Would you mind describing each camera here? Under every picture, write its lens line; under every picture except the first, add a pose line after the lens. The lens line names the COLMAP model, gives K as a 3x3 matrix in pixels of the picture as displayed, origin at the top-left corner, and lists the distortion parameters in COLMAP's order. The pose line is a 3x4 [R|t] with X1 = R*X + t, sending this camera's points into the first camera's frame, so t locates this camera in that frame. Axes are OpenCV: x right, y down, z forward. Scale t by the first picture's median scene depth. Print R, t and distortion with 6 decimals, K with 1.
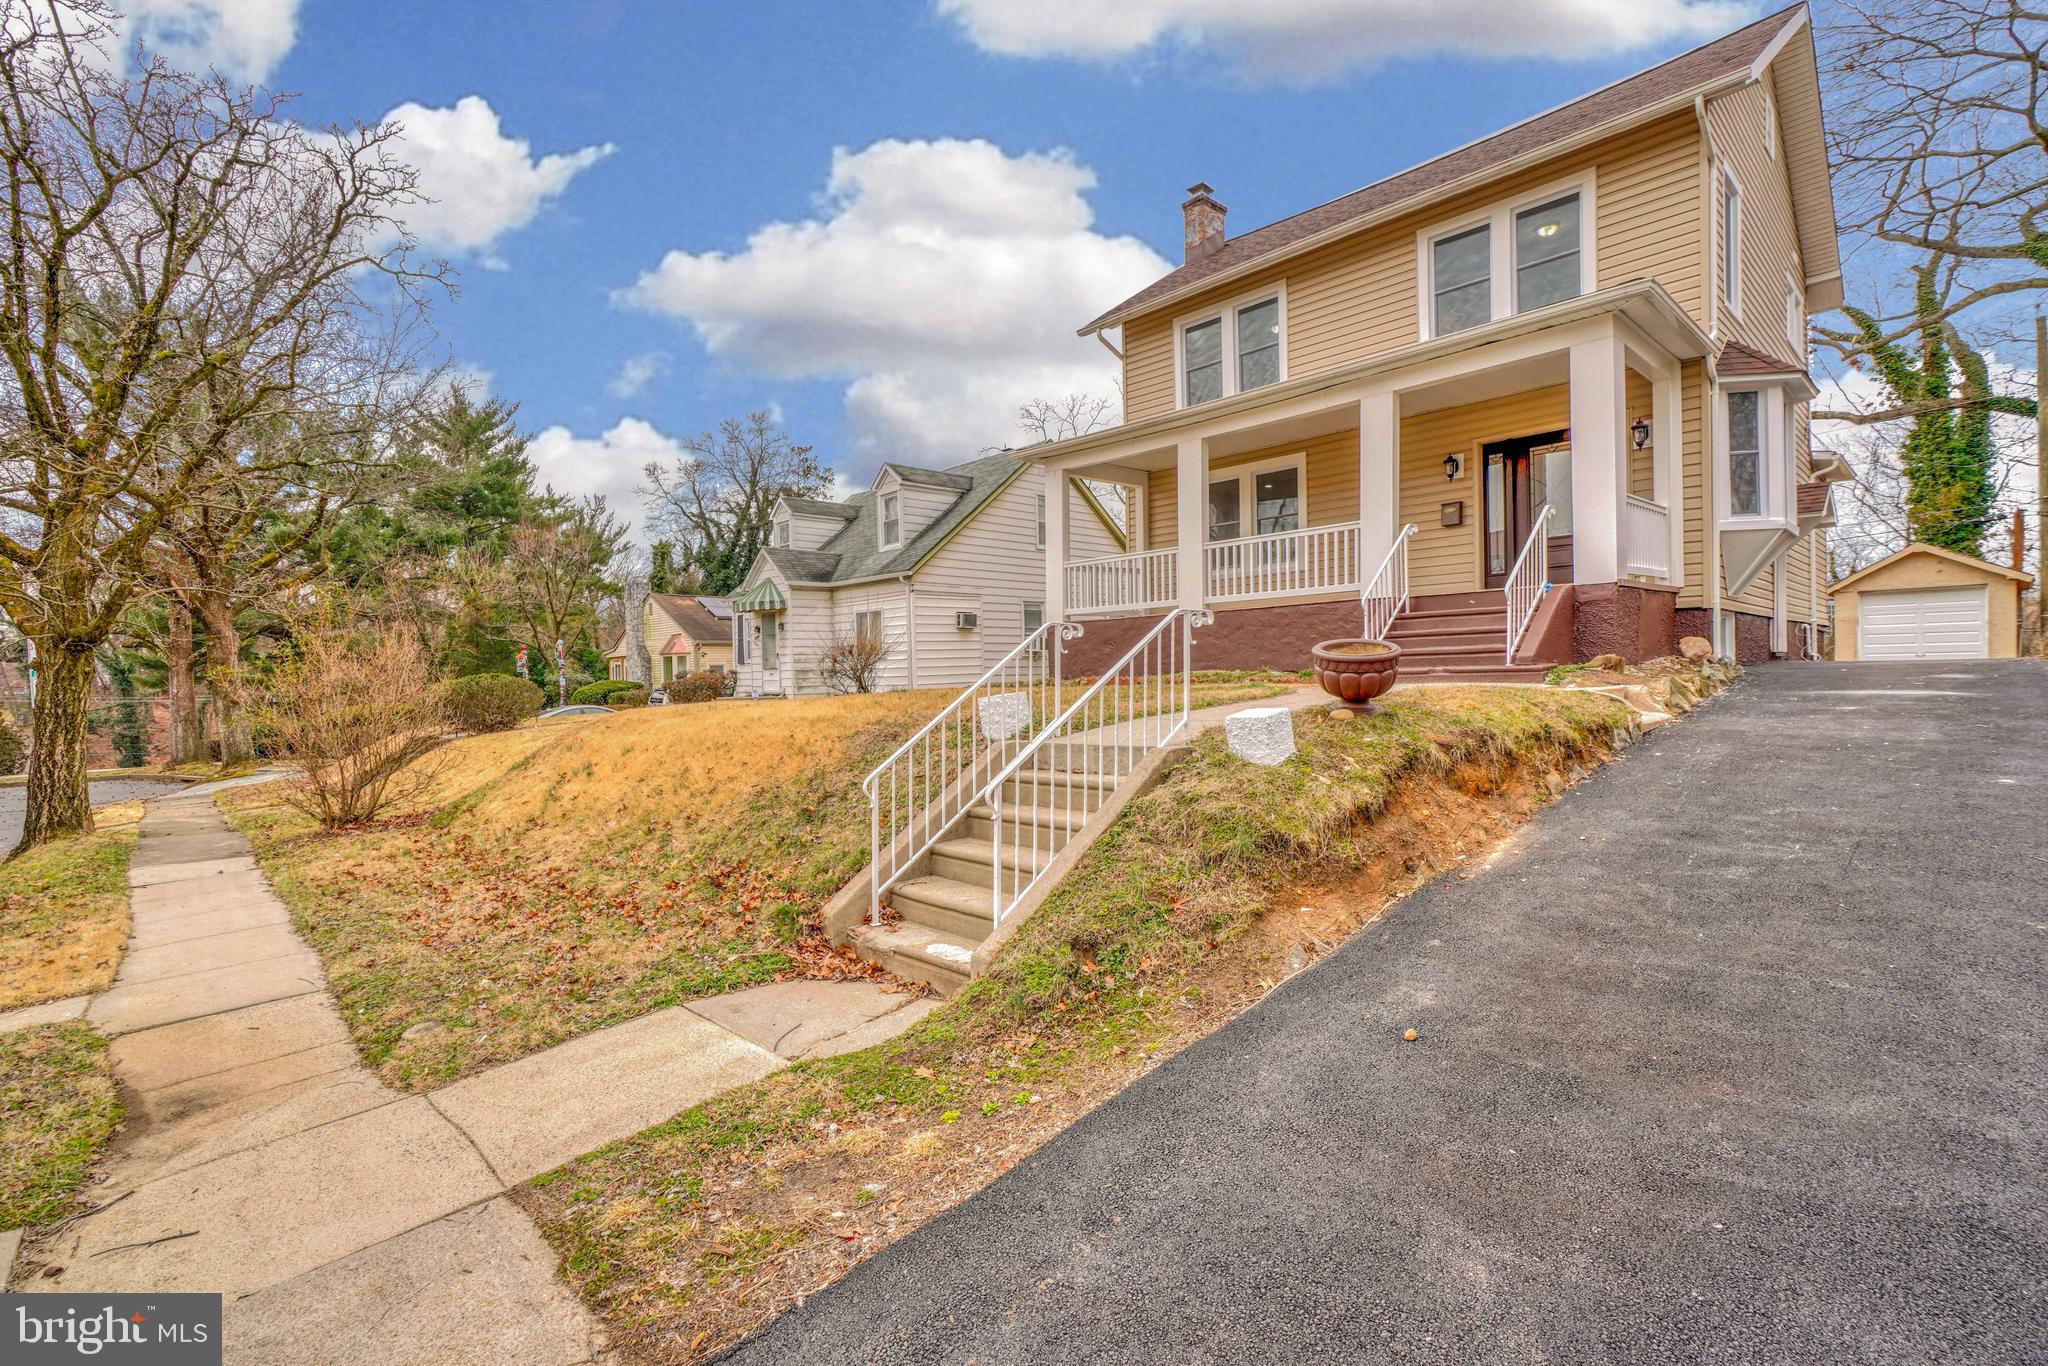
lens RADIAL K [[909.4, 0, 1020.5], [0, 909.4, 681.2], [0, 0, 1]] dist [-0.012034, 0.005440]
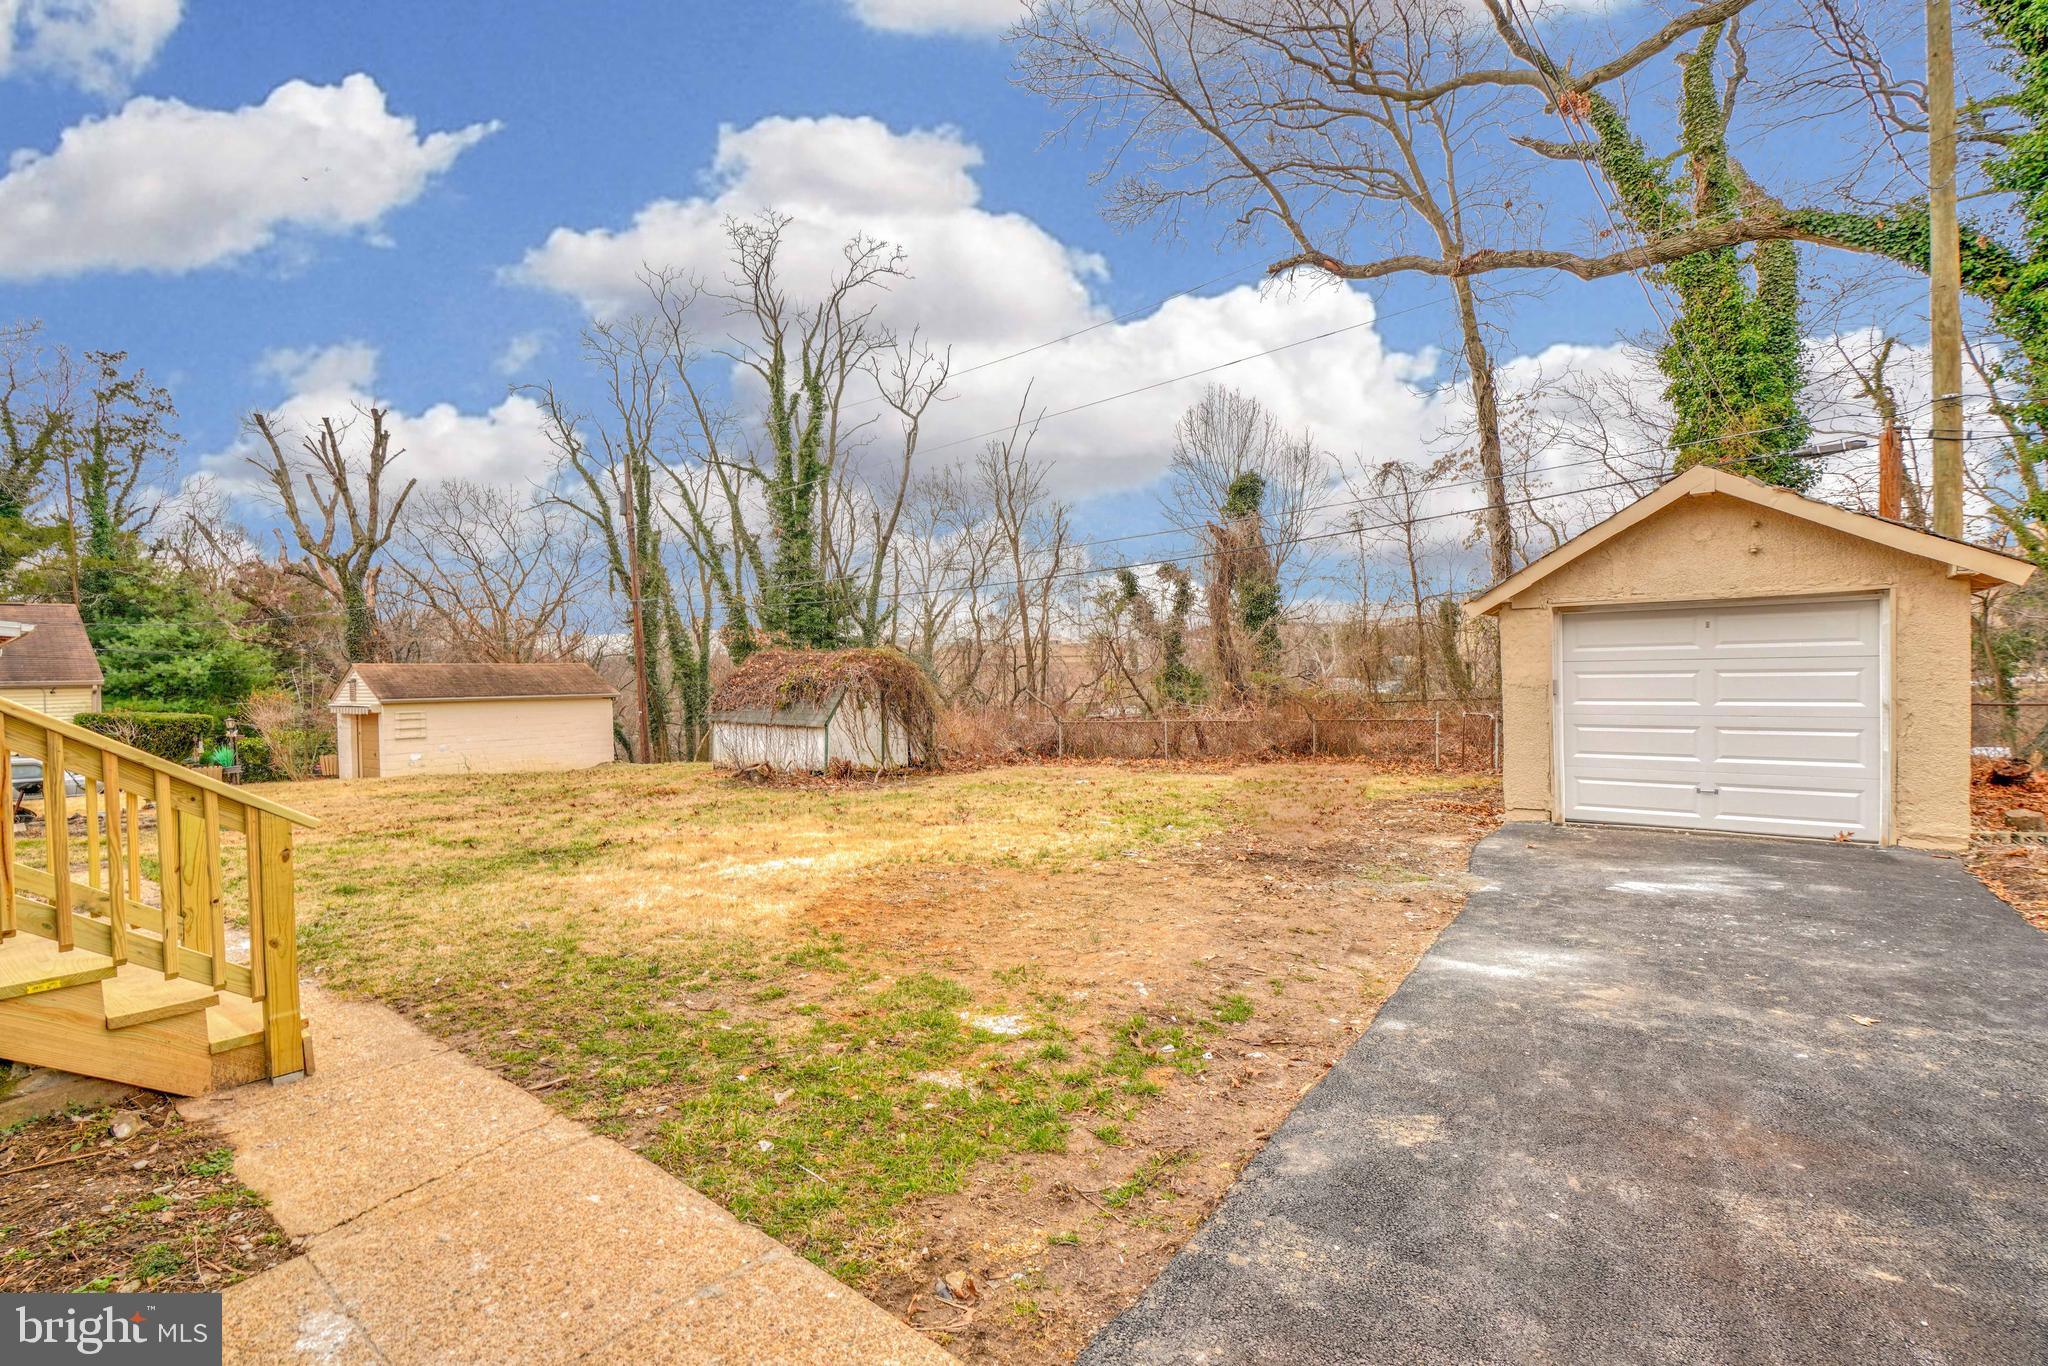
lens RADIAL K [[909.4, 0, 1020.5], [0, 909.4, 681.2], [0, 0, 1]] dist [-0.012034, 0.005440]
pose [[0.988418, -0.000469, 0.151756, 0.656317], [0.000693, 0.999999, -0.001421, -0.068731], [-0.151756, 0.001510, 0.988417, 0.669318]]
